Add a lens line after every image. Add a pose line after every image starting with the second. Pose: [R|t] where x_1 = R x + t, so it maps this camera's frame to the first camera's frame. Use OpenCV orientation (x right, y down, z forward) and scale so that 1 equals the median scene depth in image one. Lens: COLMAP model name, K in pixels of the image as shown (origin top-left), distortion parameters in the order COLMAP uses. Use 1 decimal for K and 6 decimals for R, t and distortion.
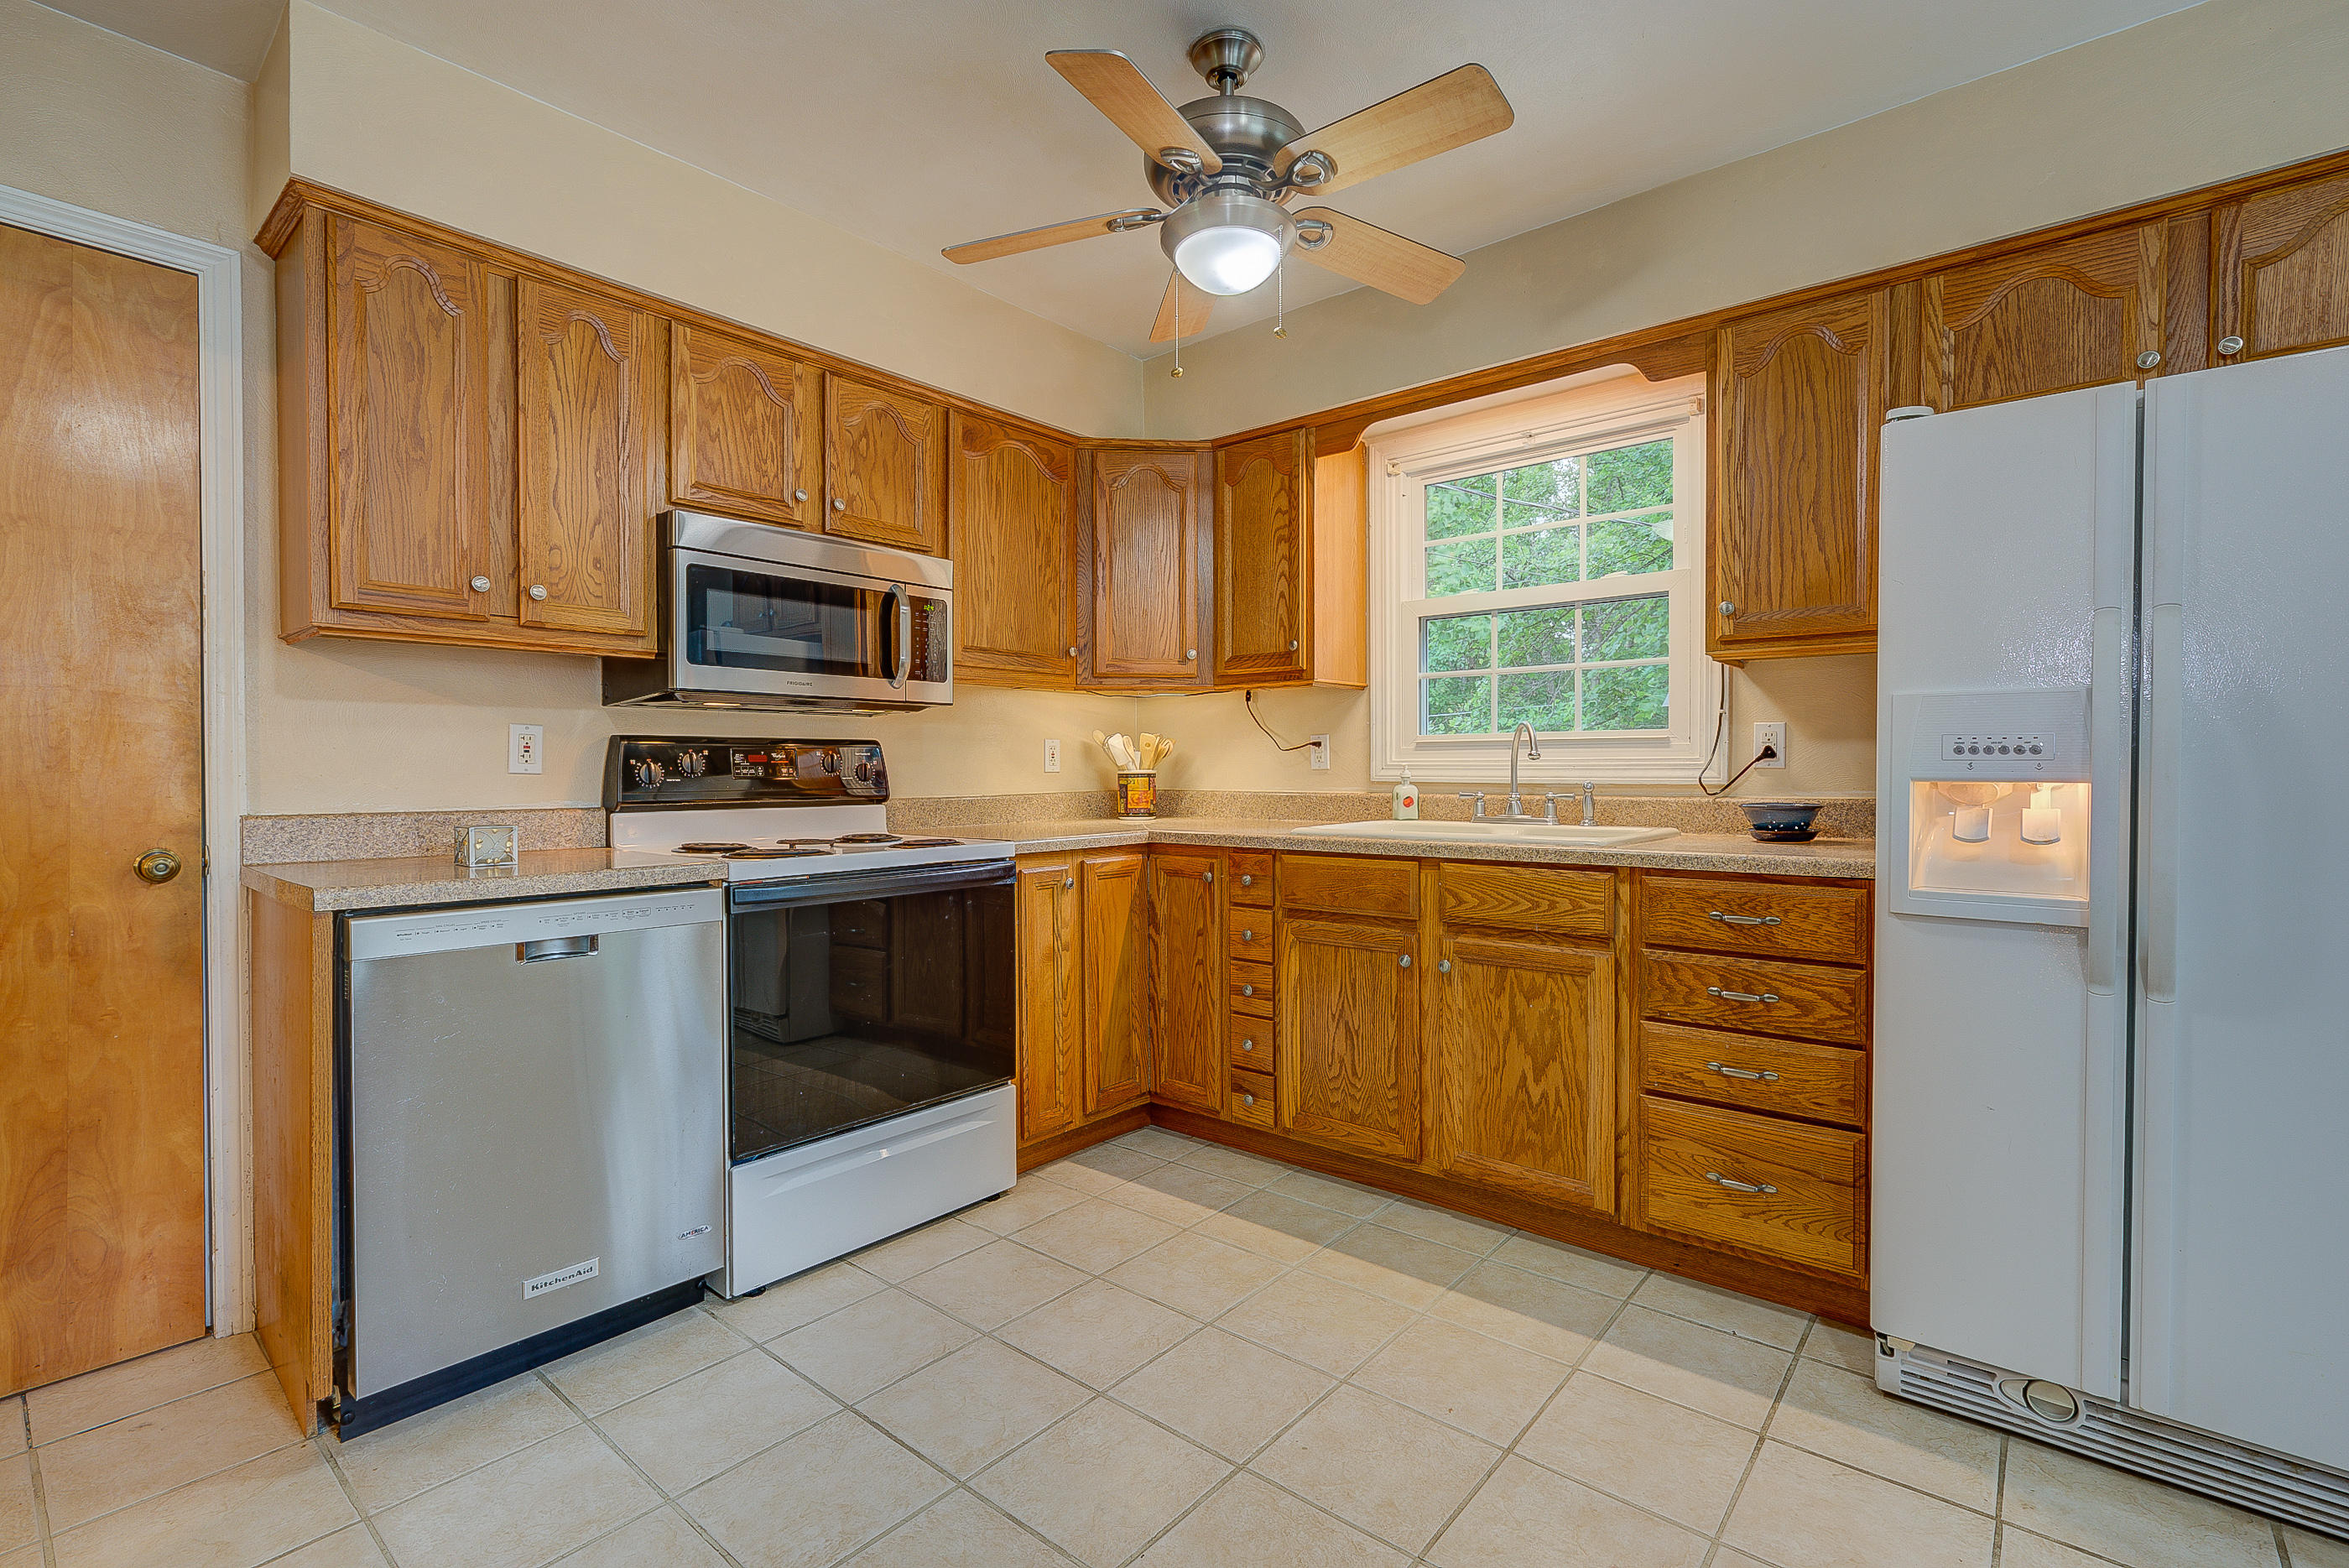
lens RADIAL K [[1061.1, 0, 1158.5], [0, 1061.1, 780.0], [0, 0, 1]] dist [-0.003317, 0.000775]
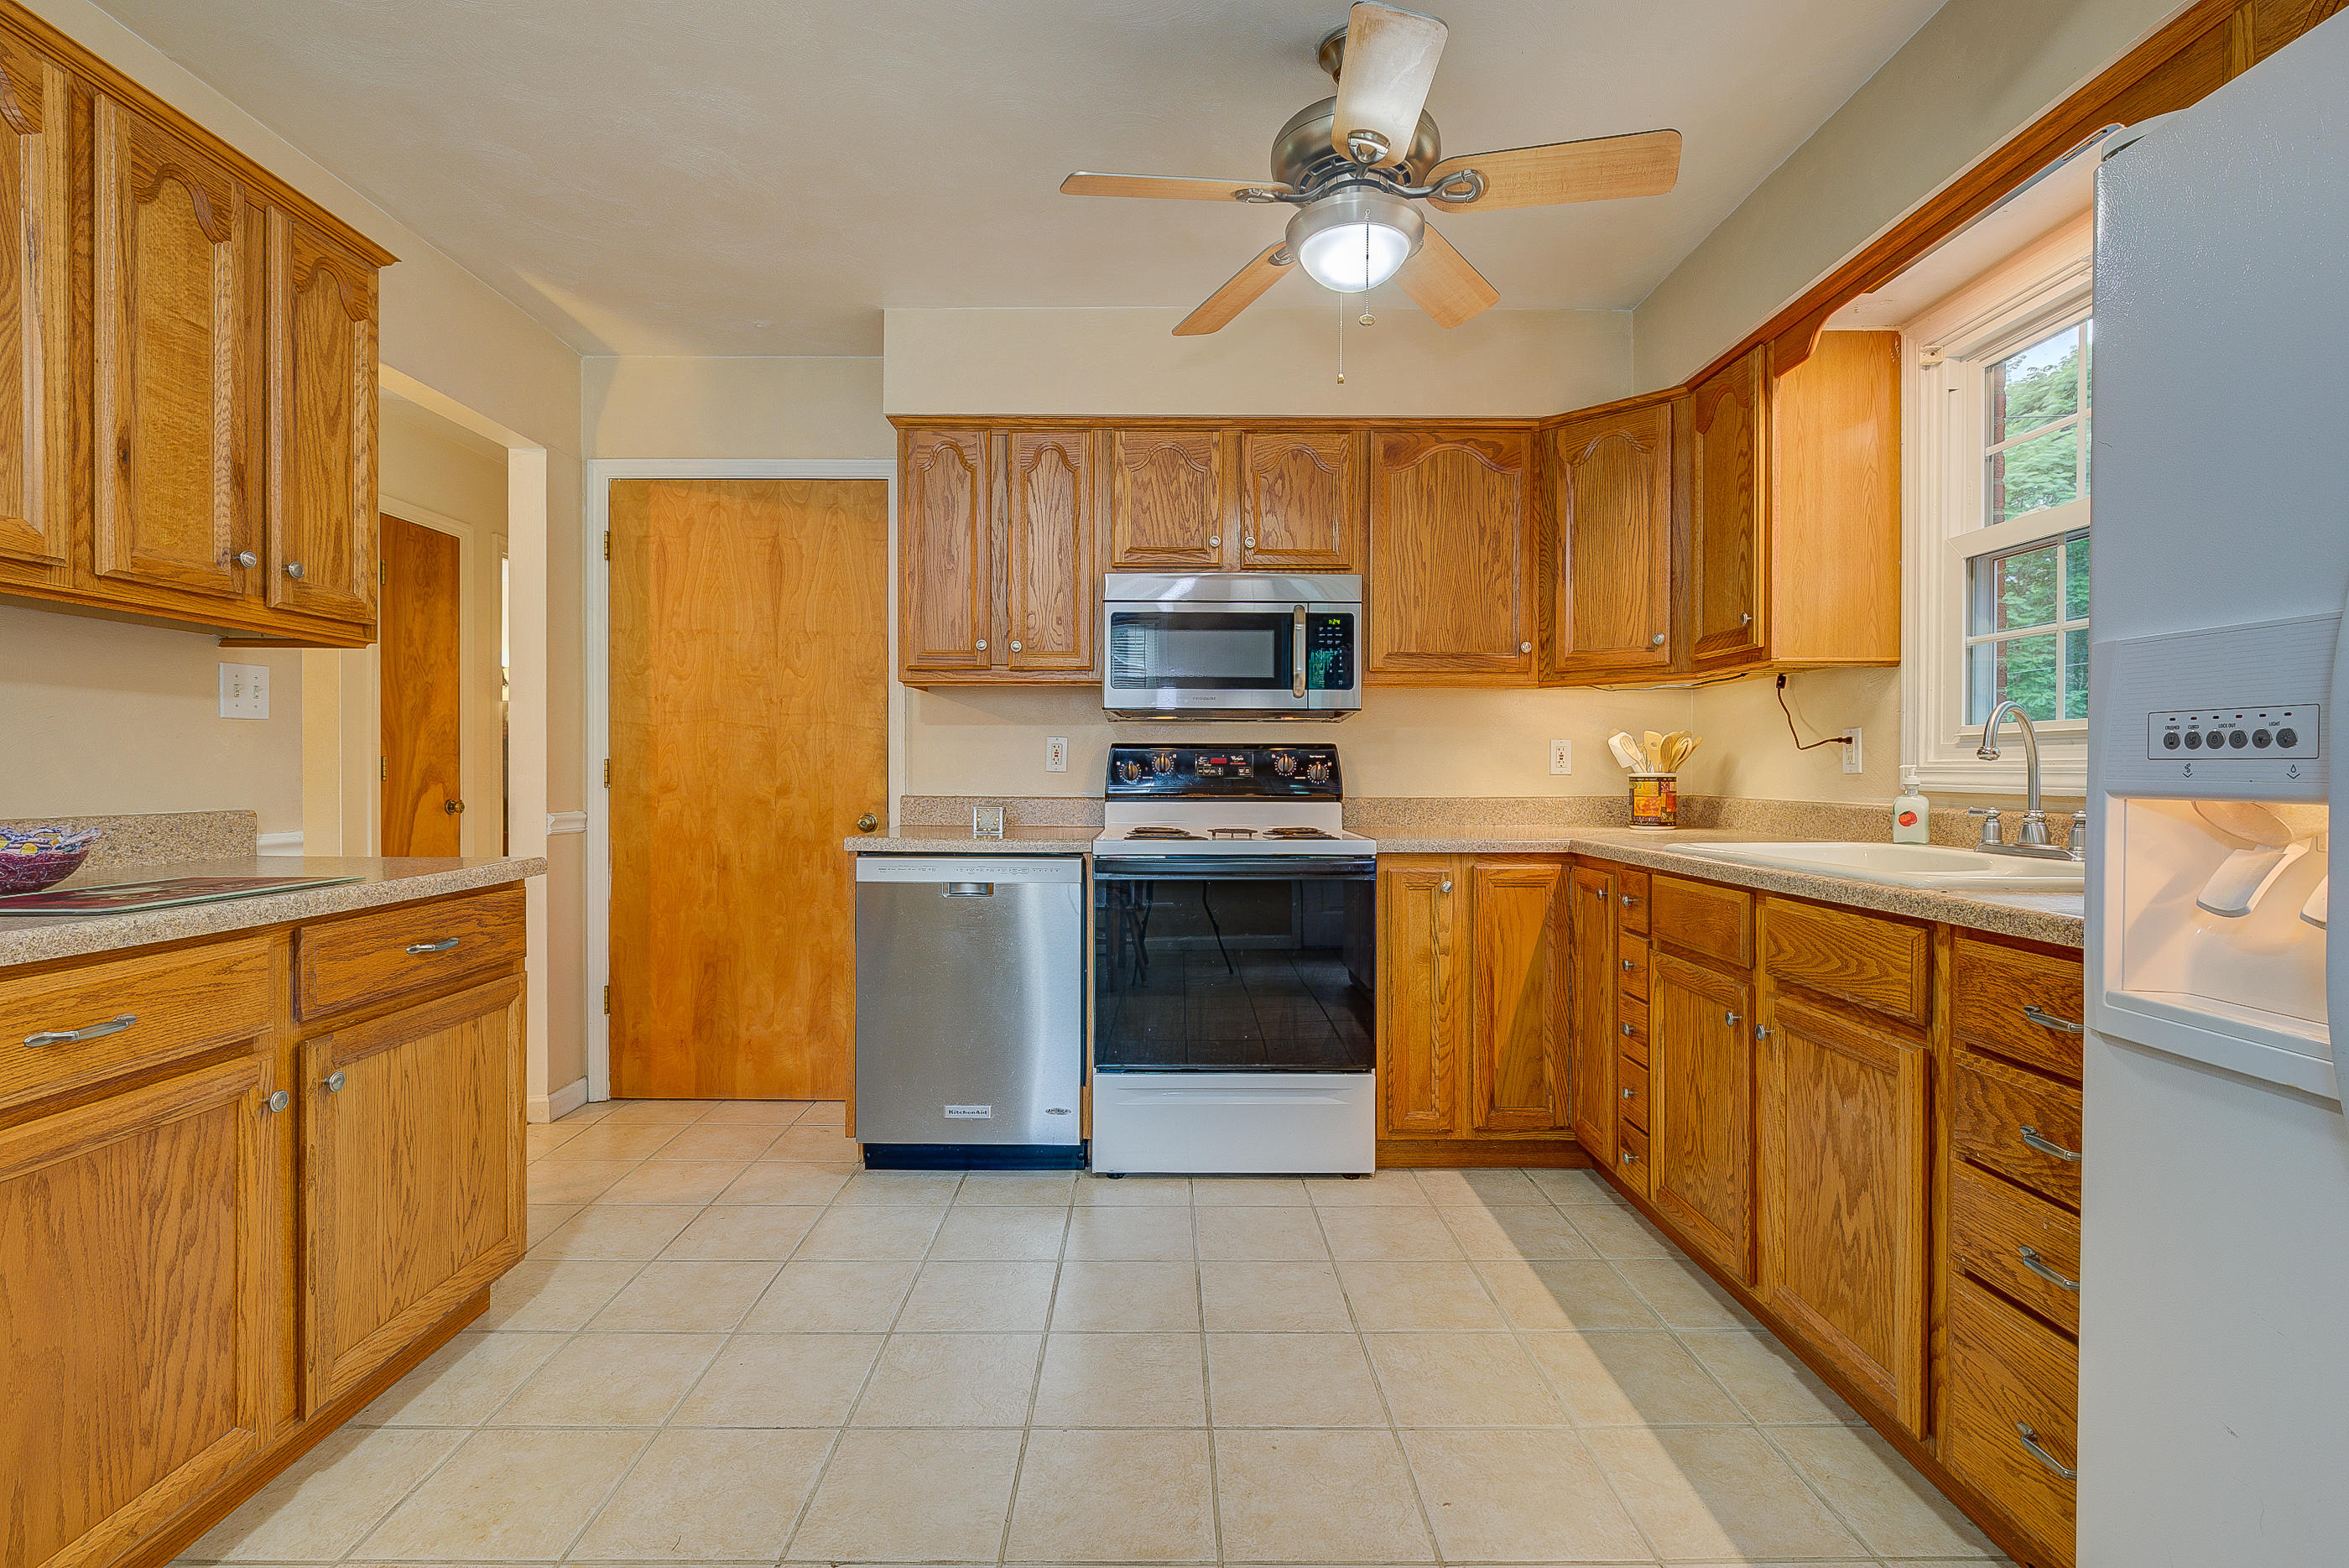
lens RADIAL K [[1061.1, 0, 1155.4], [0, 1061.1, 776.3], [0, 0, 1]] dist [-0.003317, 0.000775]
pose [[0.652232, 0.009027, -0.757966, 0.528000], [-0.013281, 0.999912, 0.000481, -0.002207], [0.757903, 0.009753, 0.652294, 0.164913]]
